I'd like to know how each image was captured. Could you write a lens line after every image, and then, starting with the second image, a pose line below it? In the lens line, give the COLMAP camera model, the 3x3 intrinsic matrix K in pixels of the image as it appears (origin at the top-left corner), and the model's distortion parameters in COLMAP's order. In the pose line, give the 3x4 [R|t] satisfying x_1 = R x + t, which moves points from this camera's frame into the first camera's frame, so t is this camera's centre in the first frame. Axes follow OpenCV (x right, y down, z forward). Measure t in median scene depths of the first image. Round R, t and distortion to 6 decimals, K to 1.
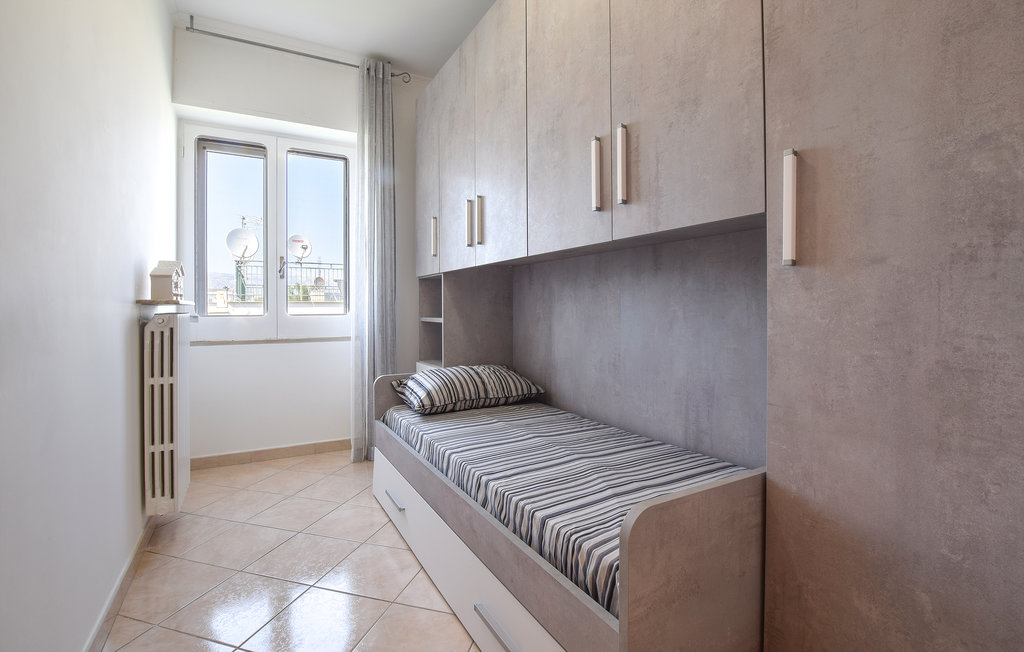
lens RADIAL K [[470.1, 0, 507.8], [0, 470.1, 311.7], [0, 0, 1]] dist [0.000169, -0.000002]
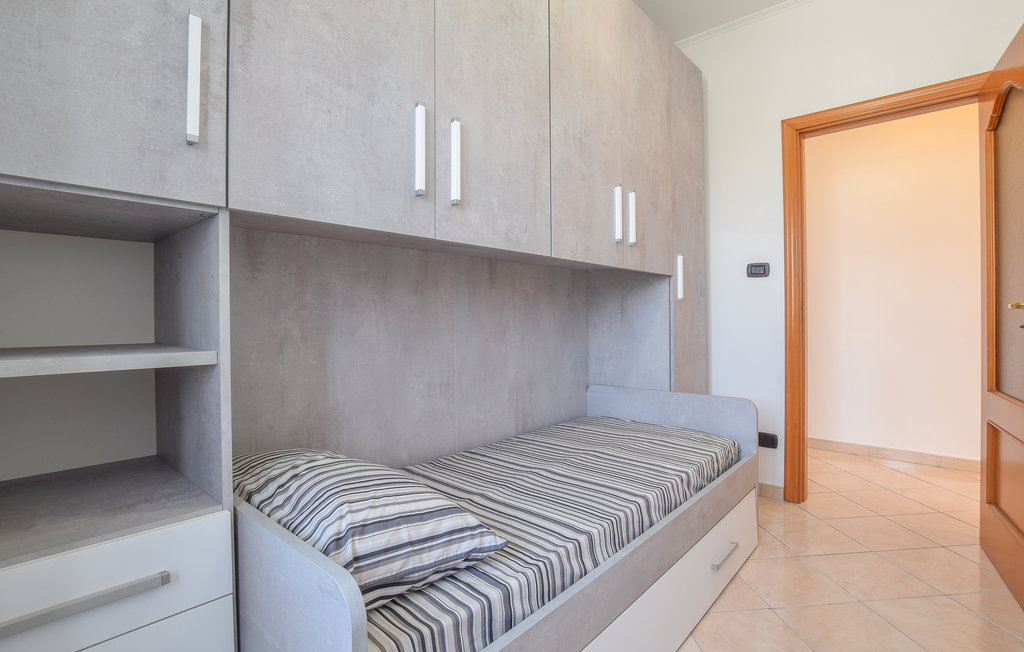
lens RADIAL K [[480.7, 0, 512.0], [0, 480.7, 326.0], [0, 0, 1]] dist [-0.035517, -0.000057]
pose [[-0.327198, 0.015951, 0.944821, -0.679421], [0.036221, 0.999334, -0.004328, 0.014062], [-0.944262, 0.032806, -0.327557, 1.221805]]
